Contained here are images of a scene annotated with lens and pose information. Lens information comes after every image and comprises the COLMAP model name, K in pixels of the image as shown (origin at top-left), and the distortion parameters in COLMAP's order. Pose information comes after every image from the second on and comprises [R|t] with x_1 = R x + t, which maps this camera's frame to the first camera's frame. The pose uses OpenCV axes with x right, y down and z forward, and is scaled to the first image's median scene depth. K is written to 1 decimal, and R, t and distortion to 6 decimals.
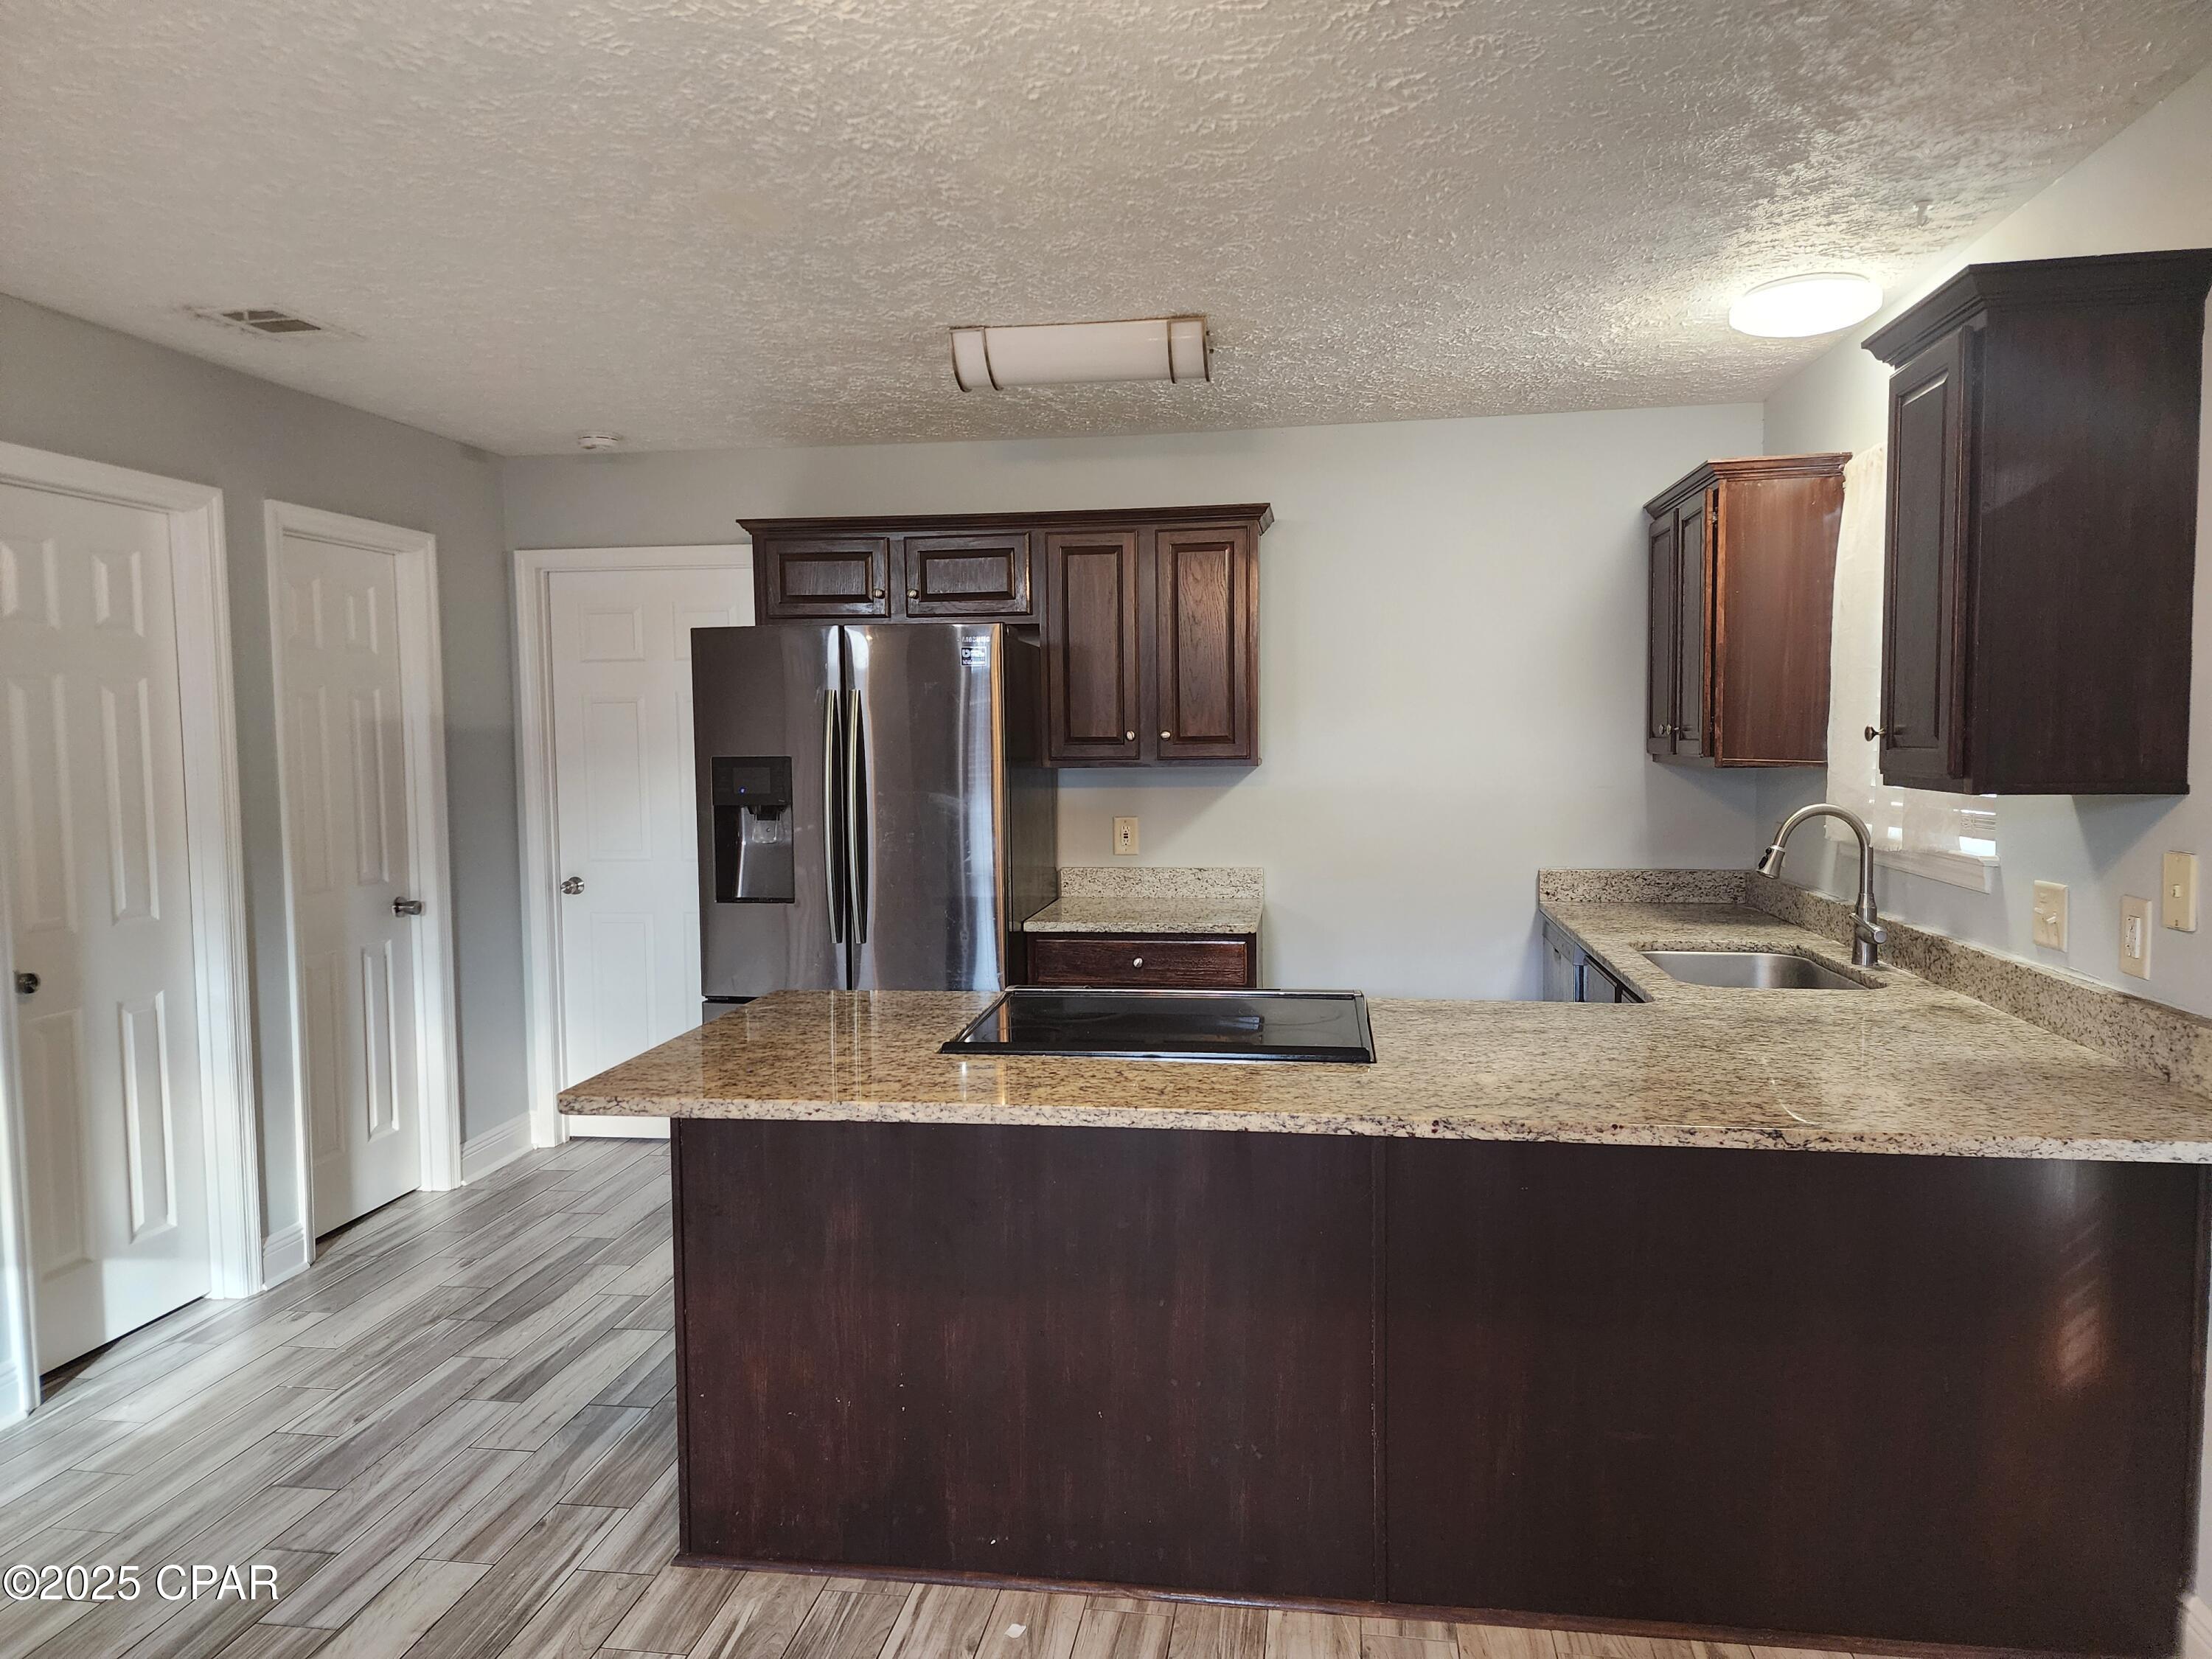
lens RADIAL K [[1464.0, 0, 1106.0], [0, 1464.0, 829.5], [0, 0, 1]] dist [0.084600, -0.075580]
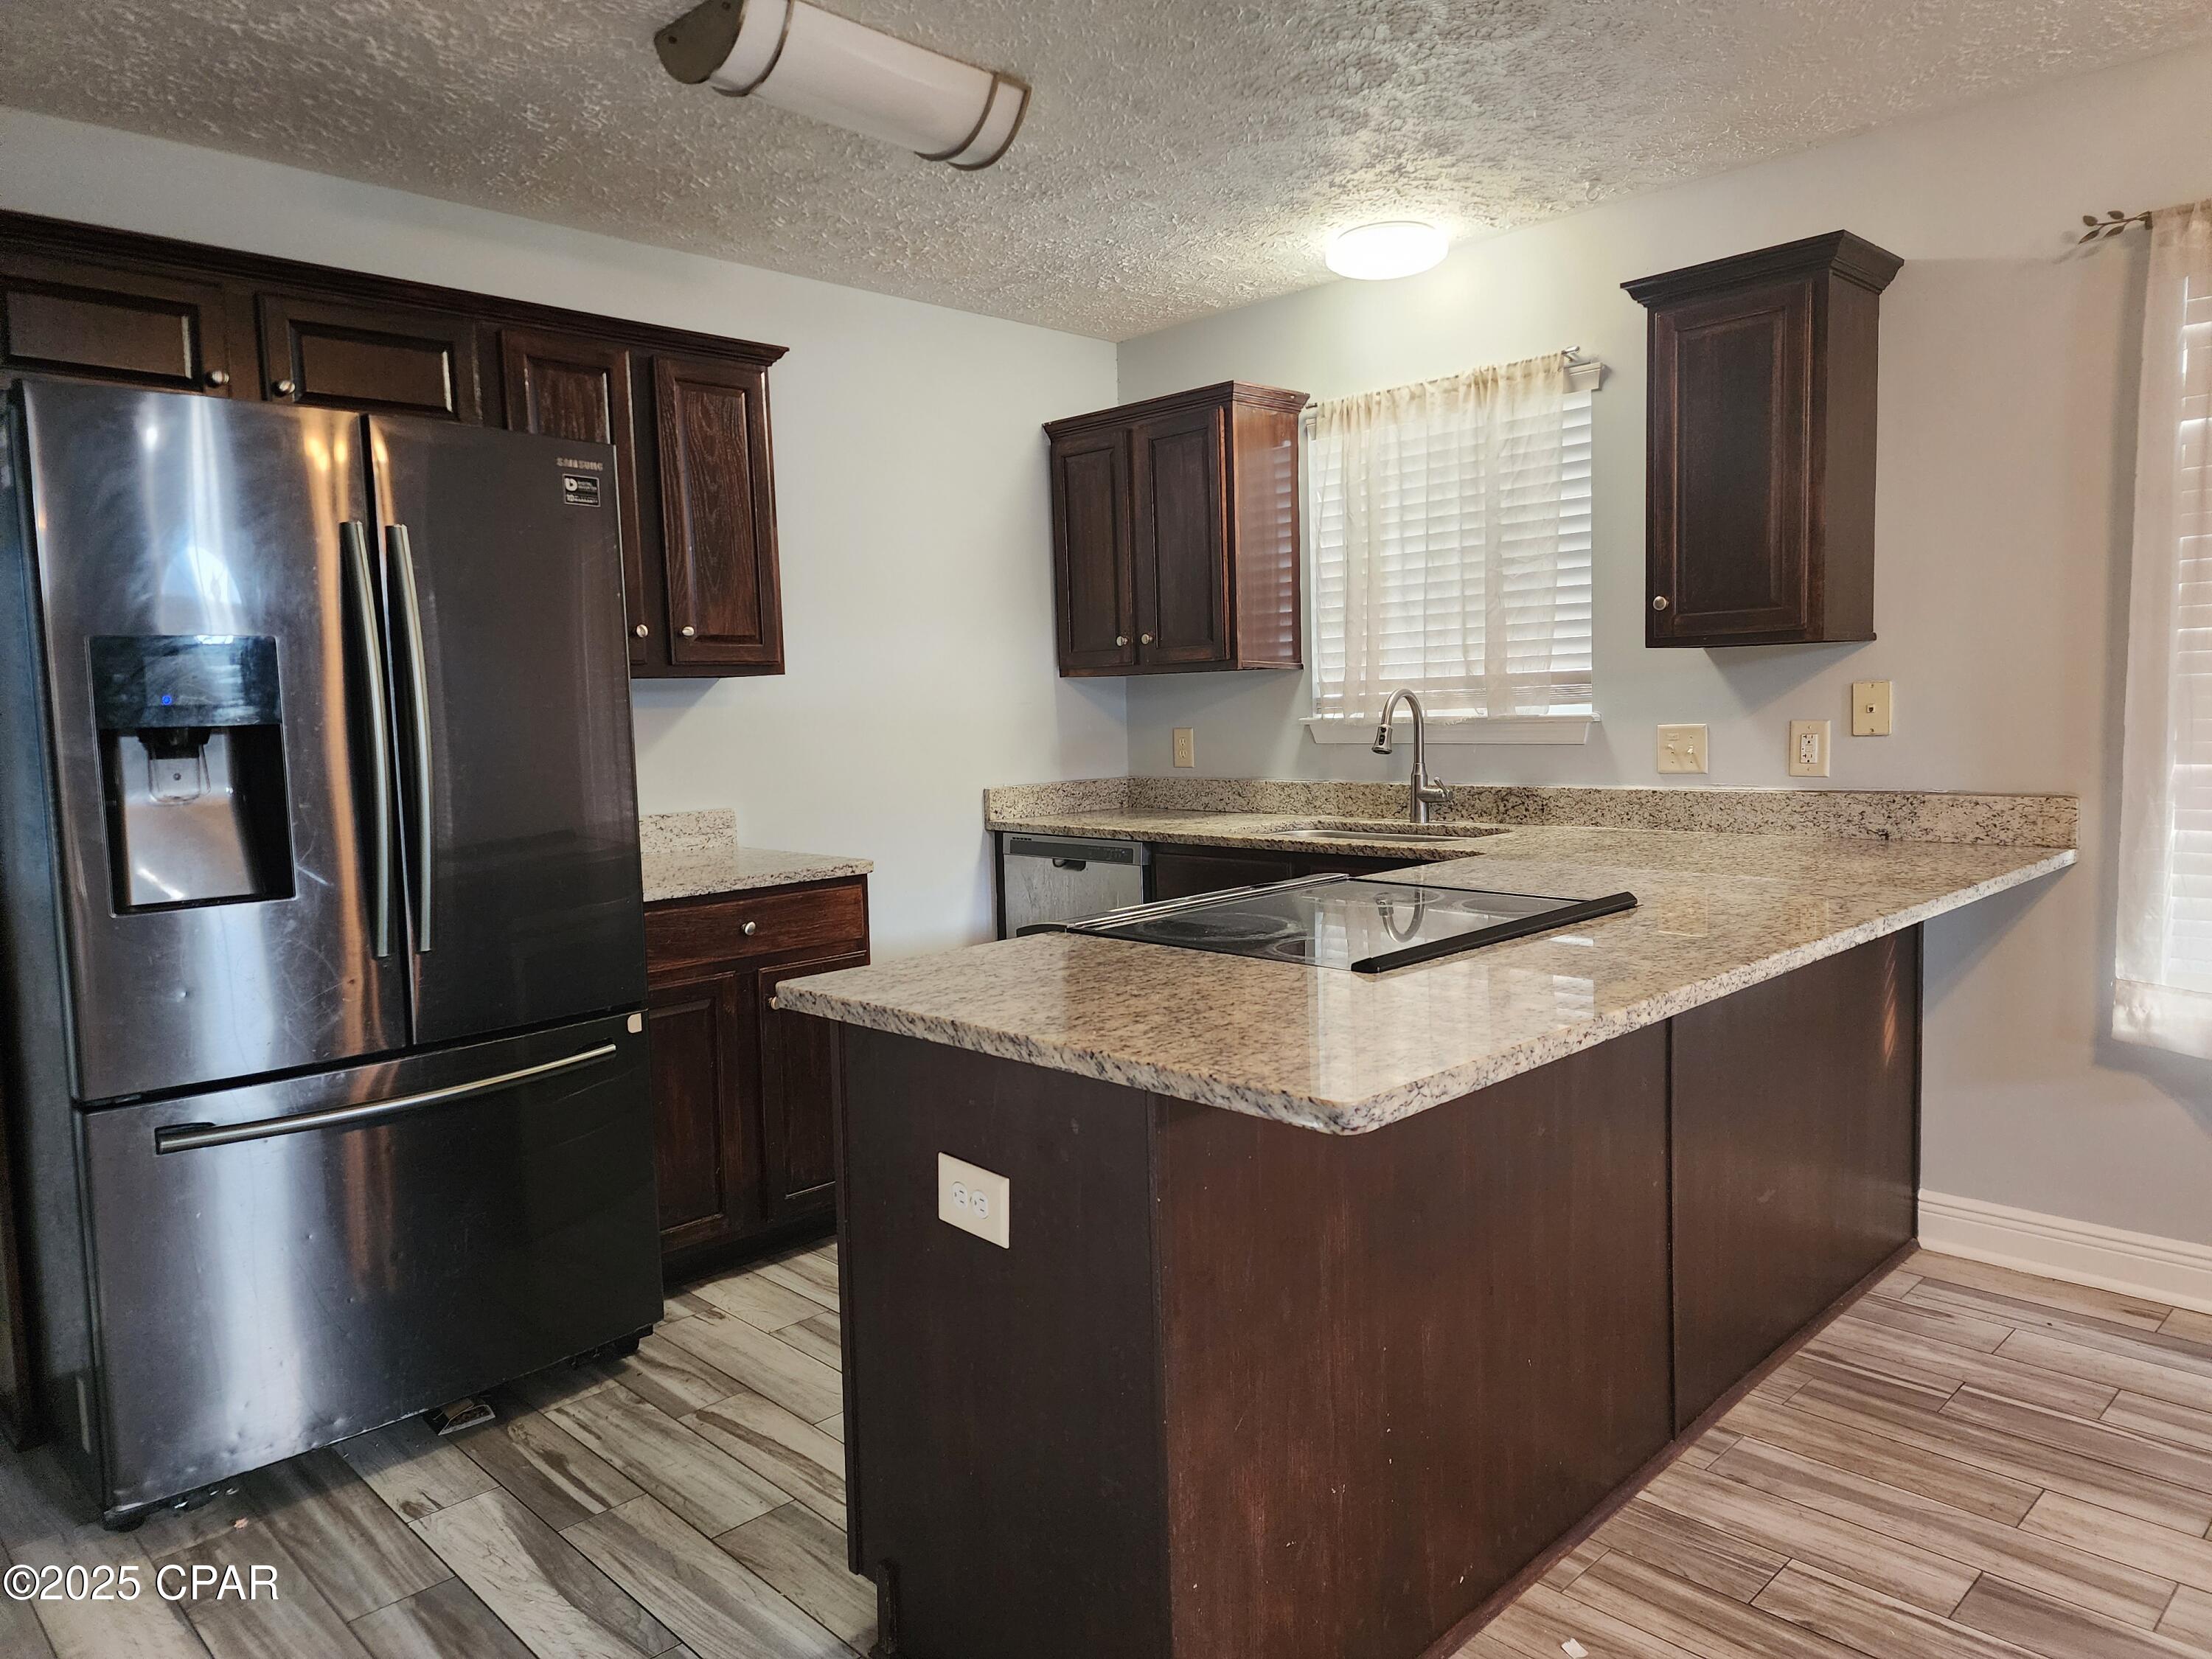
lens RADIAL K [[1468.0, 0, 1113.5], [0, 1468.0, 816.8], [0, 0, 1]] dist [0.078215, -0.067966]
pose [[0.595645, -0.070148, 0.800179, -0.674678], [0.075702, 0.996648, 0.031020, 0.034995], [-0.799673, 0.042098, 0.598958, 0.565188]]
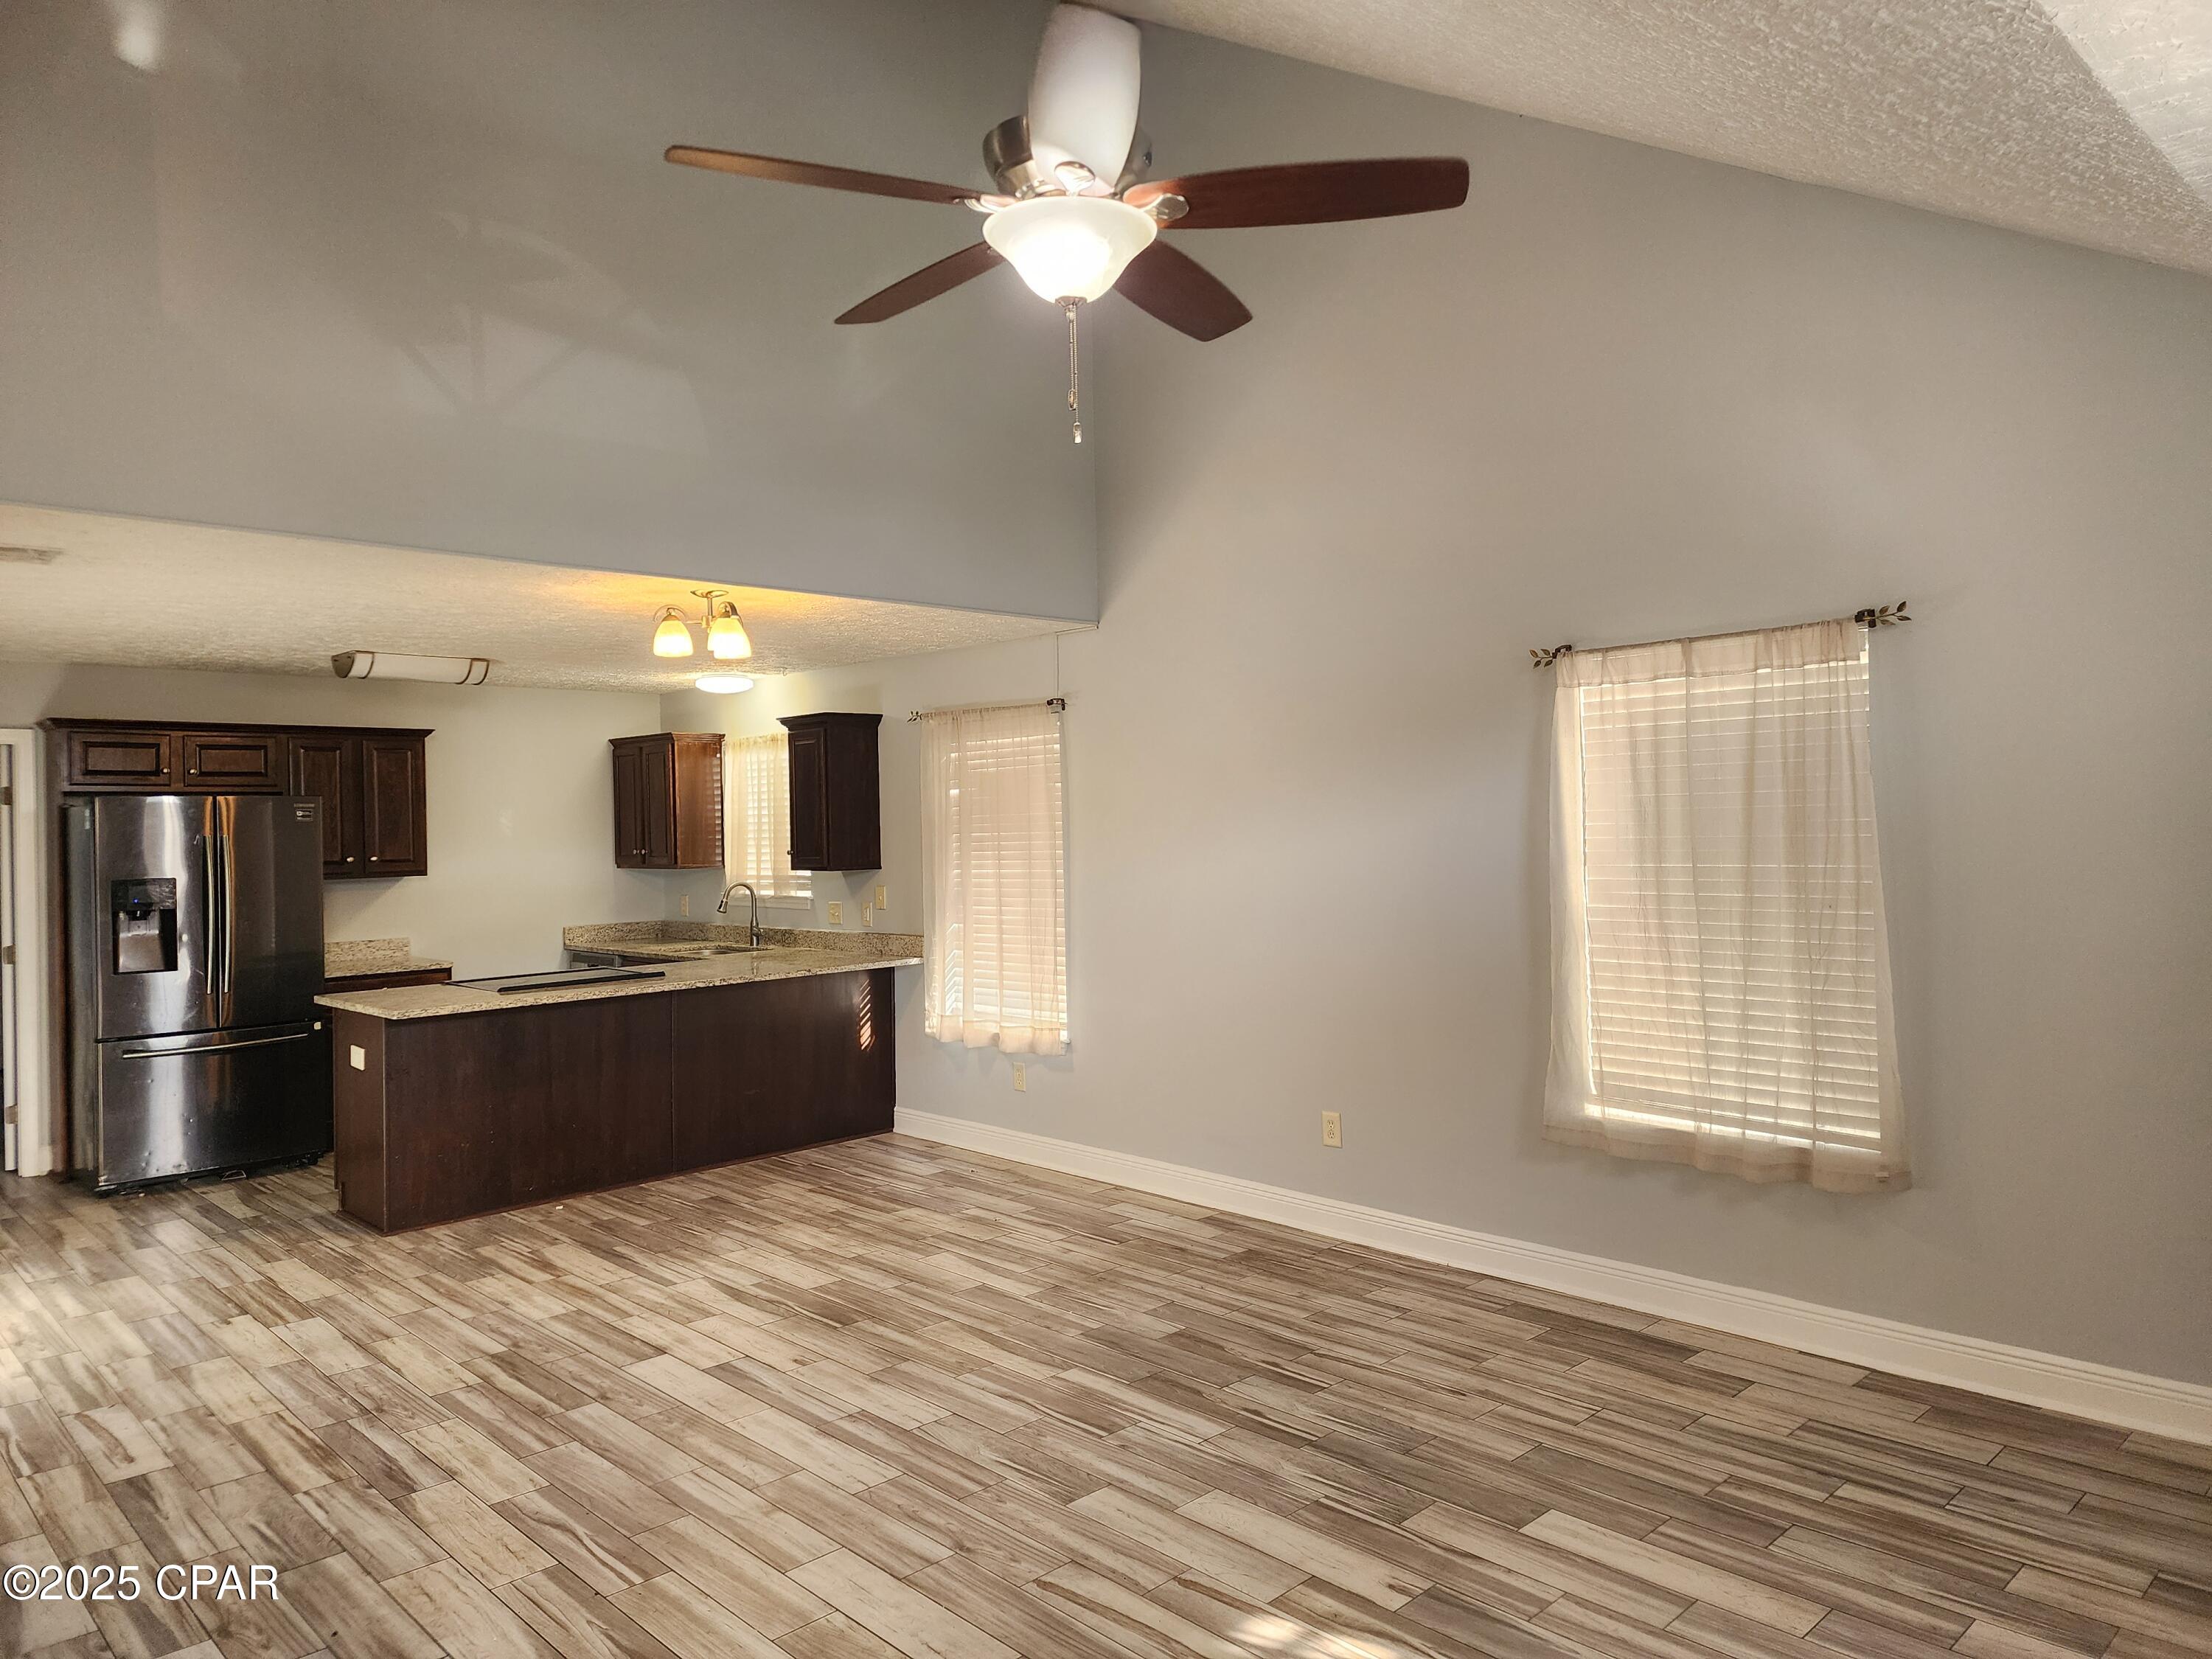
lens RADIAL K [[1473.6, 0, 1114.9], [0, 1473.6, 810.3], [0, 0, 1]] dist [0.079814, -0.075609]
pose [[0.603494, 0.004549, 0.797355, -1.253692], [0.067093, 0.996148, -0.056464, 0.052108], [-0.794540, 0.087573, 0.600863, -1.113086]]
